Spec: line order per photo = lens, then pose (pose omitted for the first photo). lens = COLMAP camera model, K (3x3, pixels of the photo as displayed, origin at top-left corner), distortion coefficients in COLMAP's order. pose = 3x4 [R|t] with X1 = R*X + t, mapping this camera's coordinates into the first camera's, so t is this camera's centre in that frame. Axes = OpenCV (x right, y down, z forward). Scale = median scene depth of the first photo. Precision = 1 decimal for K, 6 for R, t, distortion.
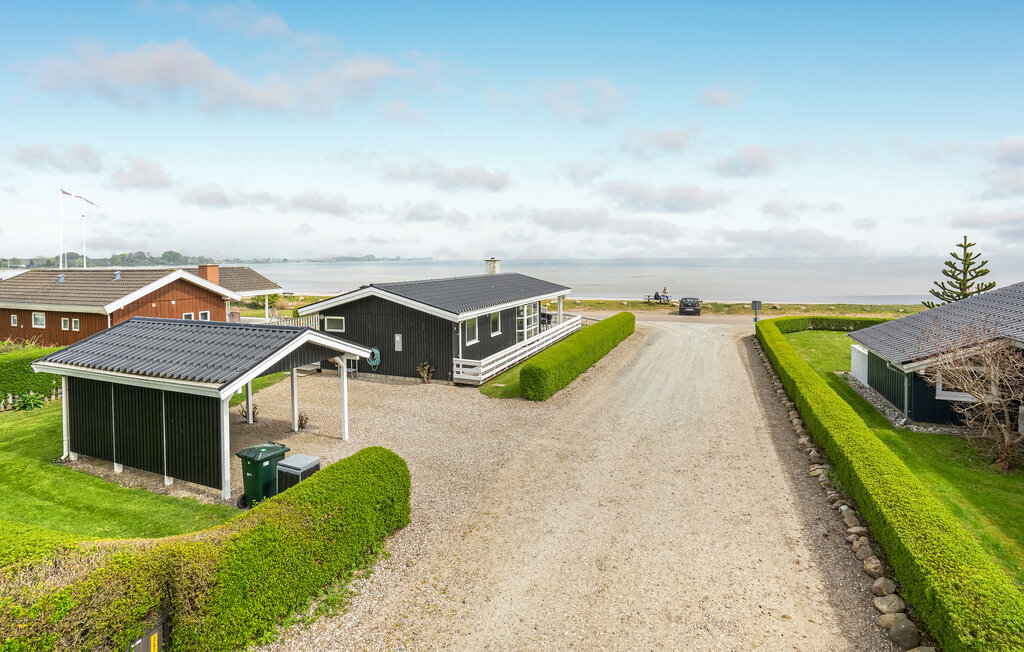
lens RADIAL K [[497.6, 0, 510.6], [0, 497.6, 306.2], [0, 0, 1]] dist [-0.062905, 0.030118]
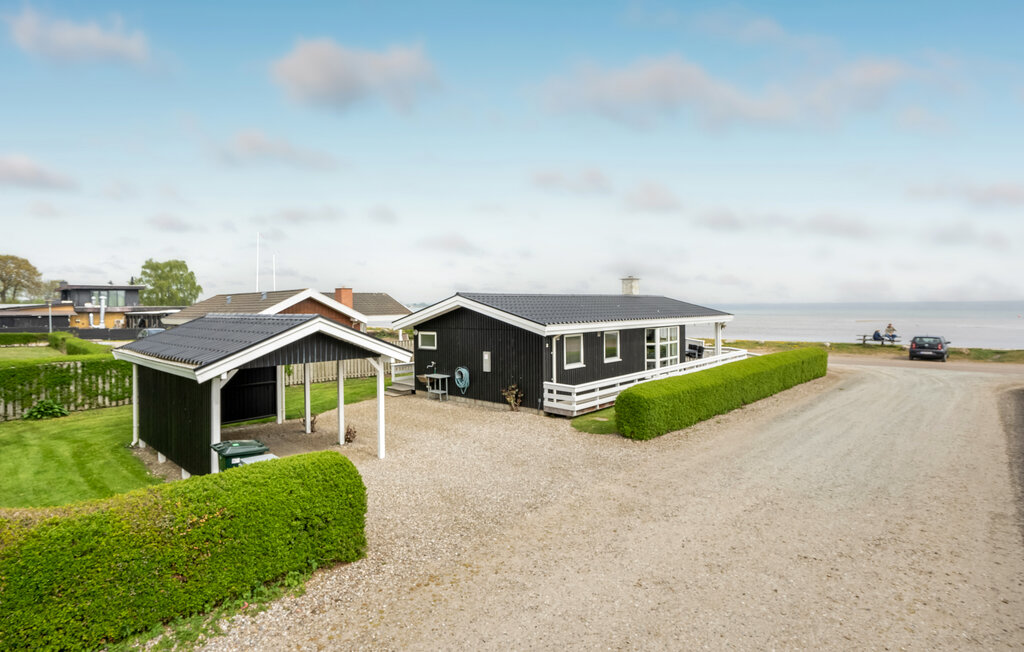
lens RADIAL K [[521.2, 0, 516.7], [0, 521.2, 343.9], [0, 0, 1]] dist [-0.044795, 0.025867]
pose [[0.930100, 0.022309, -0.366629, 0.155411], [-0.035239, 0.998969, -0.028613, 0.067973], [0.365612, 0.039533, 0.929927, 0.179508]]
